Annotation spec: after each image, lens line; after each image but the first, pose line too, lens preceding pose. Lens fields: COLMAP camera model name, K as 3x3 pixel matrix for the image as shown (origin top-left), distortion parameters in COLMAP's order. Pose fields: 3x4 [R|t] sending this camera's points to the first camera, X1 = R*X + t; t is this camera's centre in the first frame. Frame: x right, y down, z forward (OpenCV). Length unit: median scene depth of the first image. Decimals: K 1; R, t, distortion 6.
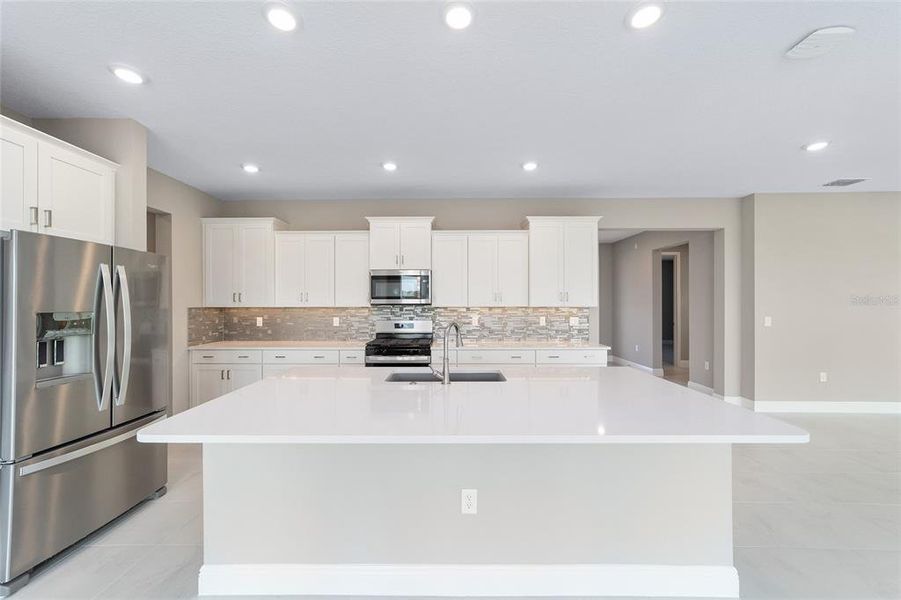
lens RADIAL K [[347.8, 0, 446.4], [0, 347.8, 301.7], [0, 0, 1]] dist [-0.001302, 0.000205]
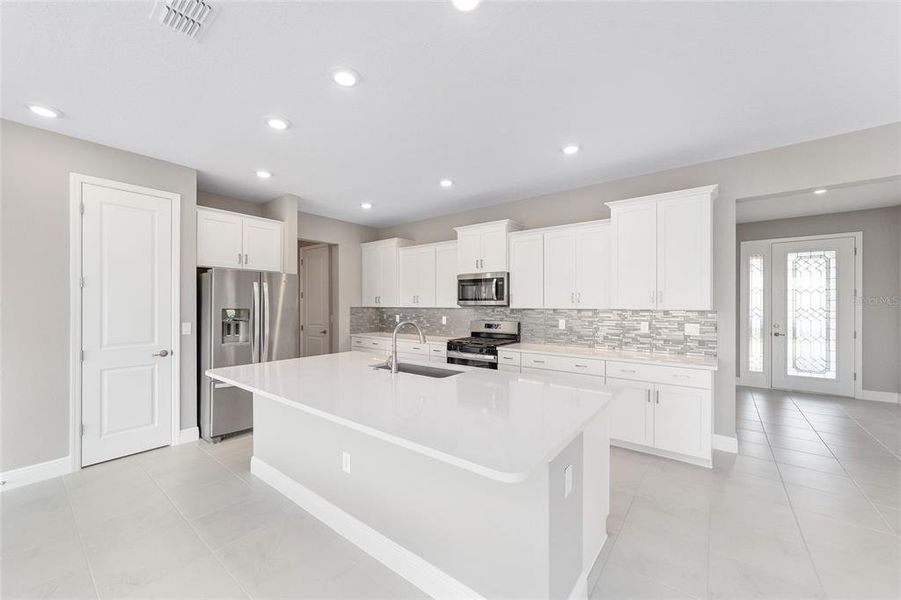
lens RADIAL K [[347.8, 0, 446.4], [0, 347.8, 301.7], [0, 0, 1]] dist [-0.001302, 0.000205]
pose [[0.790648, -0.001823, -0.612268, 0.427891], [-0.000743, 0.999992, -0.003937, -0.000029], [0.612270, 0.003568, 0.790641, 0.085873]]
